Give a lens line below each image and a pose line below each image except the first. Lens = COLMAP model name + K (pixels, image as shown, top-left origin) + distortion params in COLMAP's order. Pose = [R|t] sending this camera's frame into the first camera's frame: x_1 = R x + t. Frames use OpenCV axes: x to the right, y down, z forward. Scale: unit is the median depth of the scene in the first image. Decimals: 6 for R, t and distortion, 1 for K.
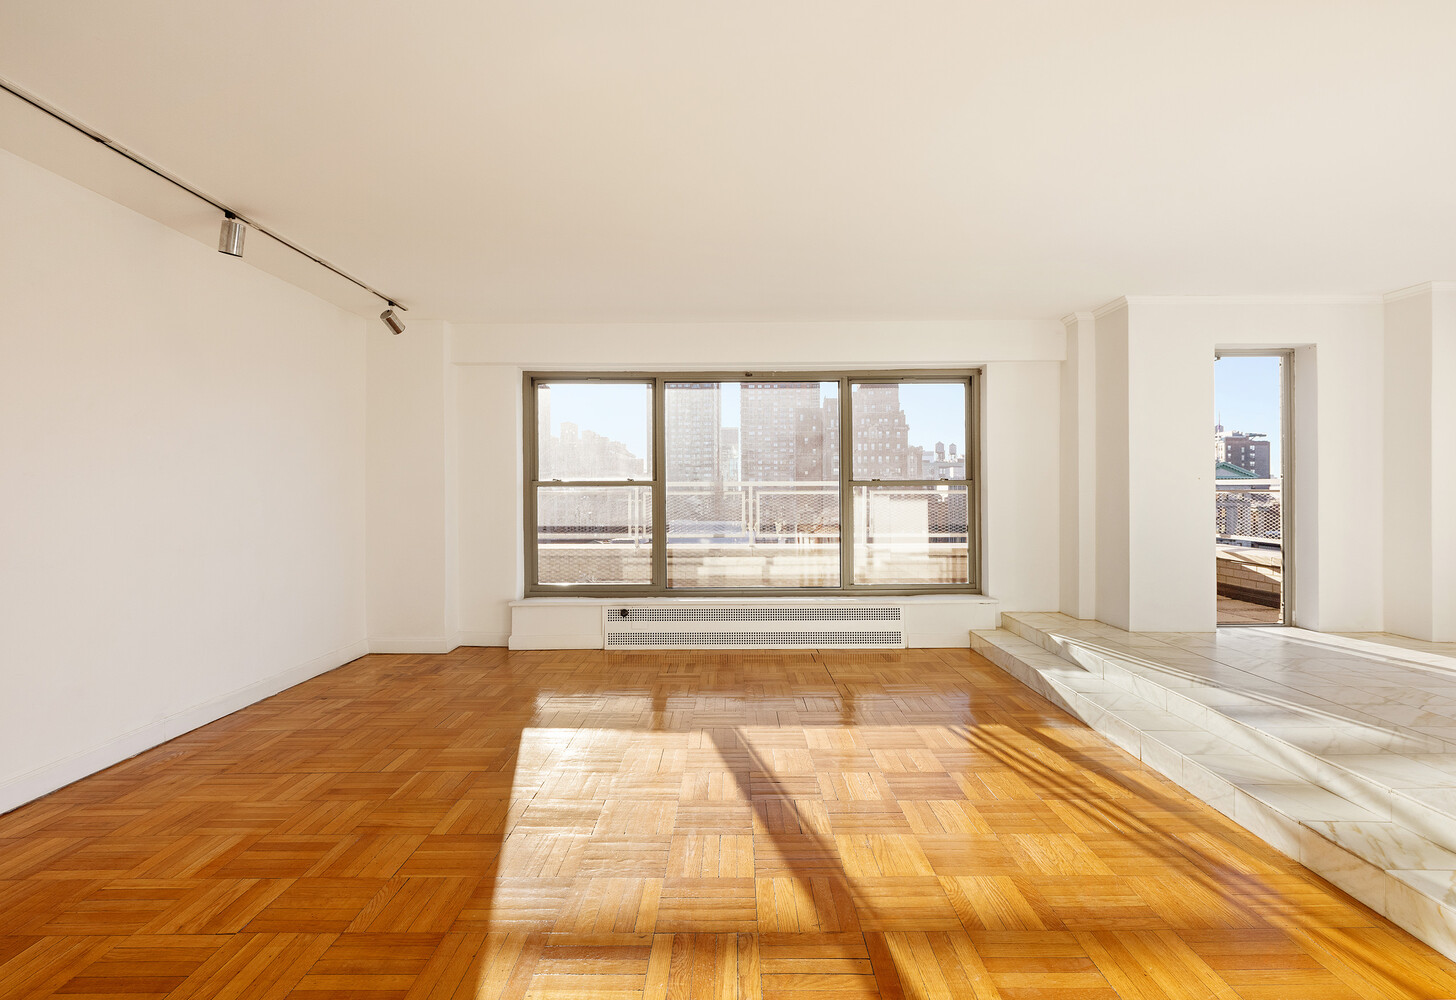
lens RADIAL K [[724.4, 0, 728.0], [0, 724.4, 500.0], [0, 0, 1]] dist [-0.002524, -0.000195]
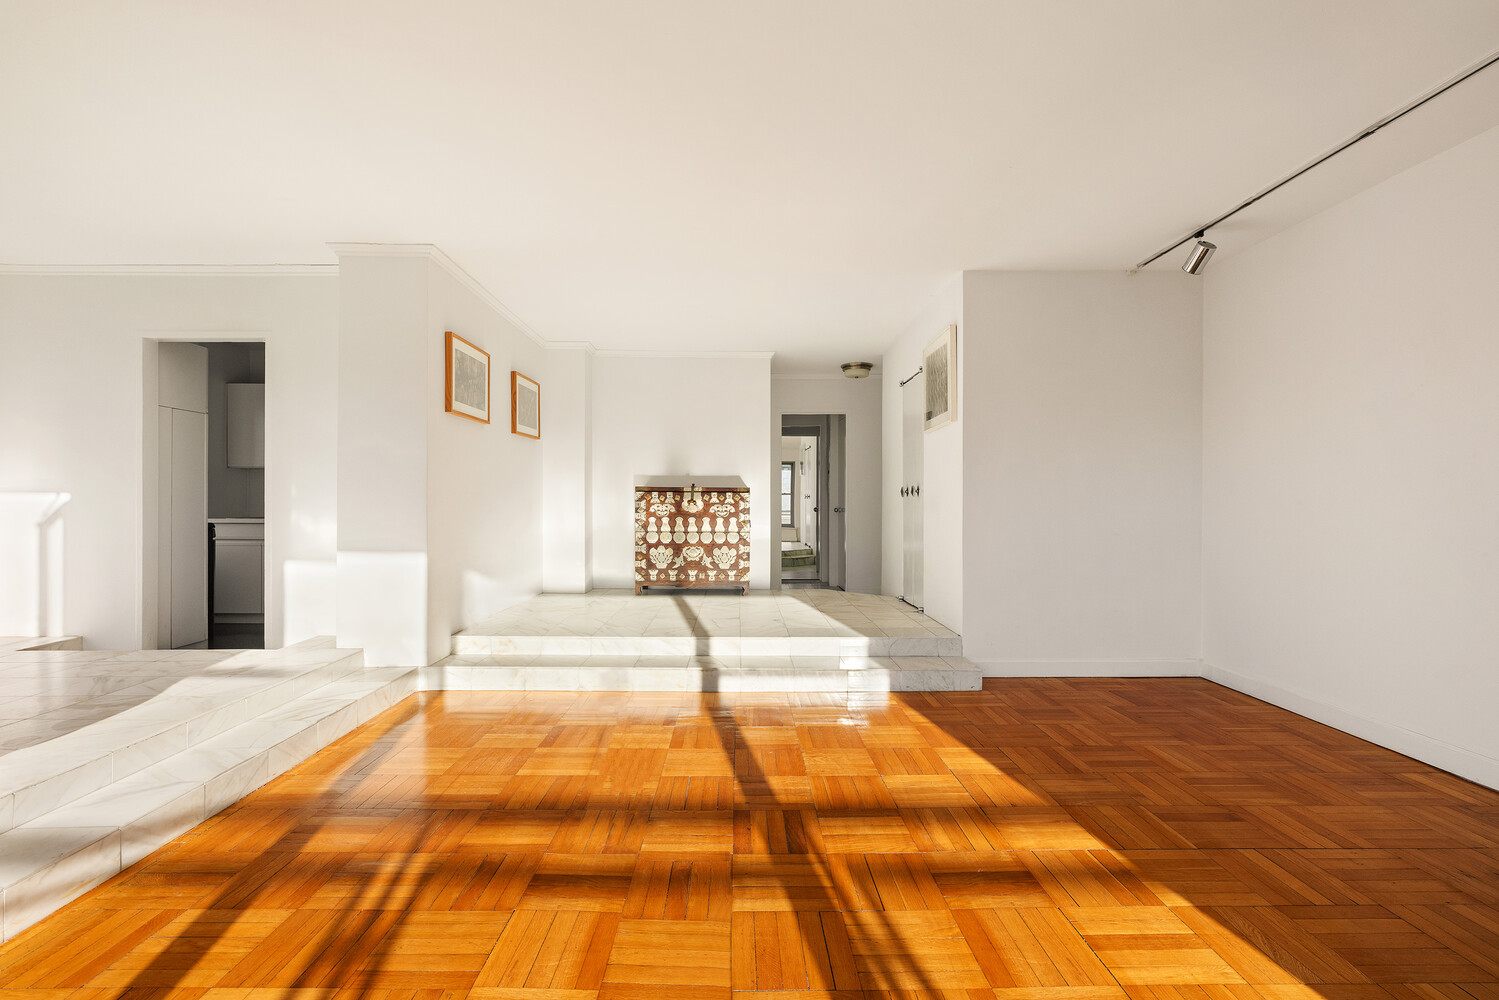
lens RADIAL K [[700.3, 0, 749.5], [0, 700.3, 500.0], [0, 0, 1]] dist [0.000640, 0.000105]
pose [[-0.999771, 0.001058, -0.021373, 0.016410], [0.000937, 0.999984, 0.005629, 0.018032], [0.021378, 0.005608, -0.999756, 1.025749]]
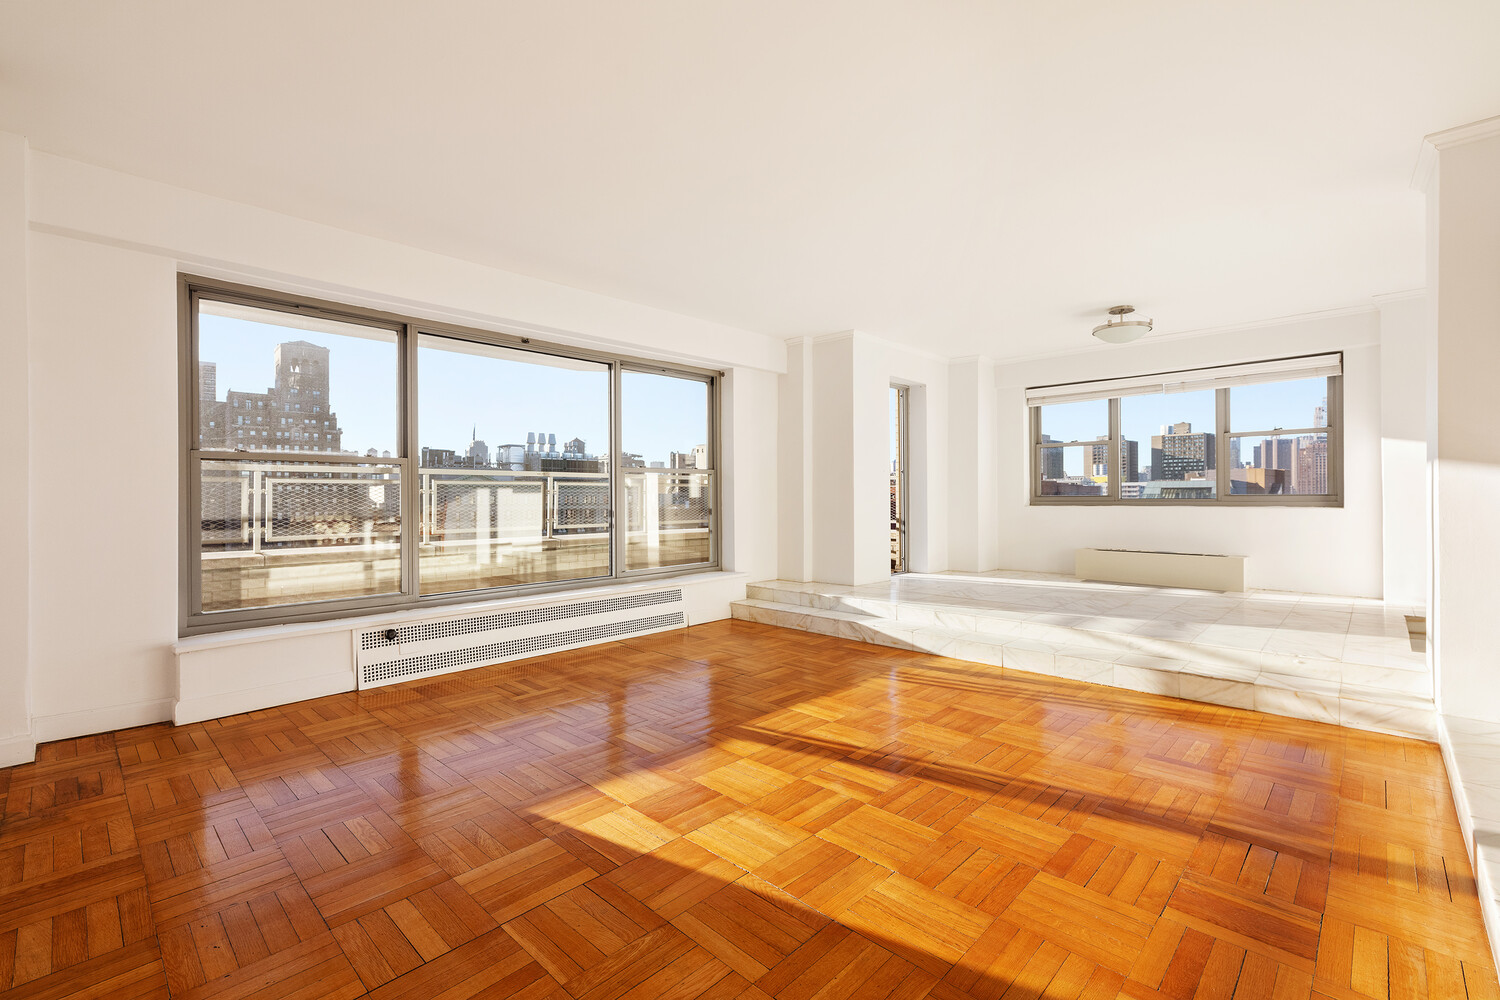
lens RADIAL K [[648.9, 0, 750.0], [0, 648.9, 500.0], [0, 0, 1]] dist [0.000295, 0.000963]
pose [[0.683017, -0.003260, 0.730395, -0.408158], [0.005652, 0.999984, -0.000822, 0.023437], [-0.730381, 0.004690, 0.683024, 0.305415]]
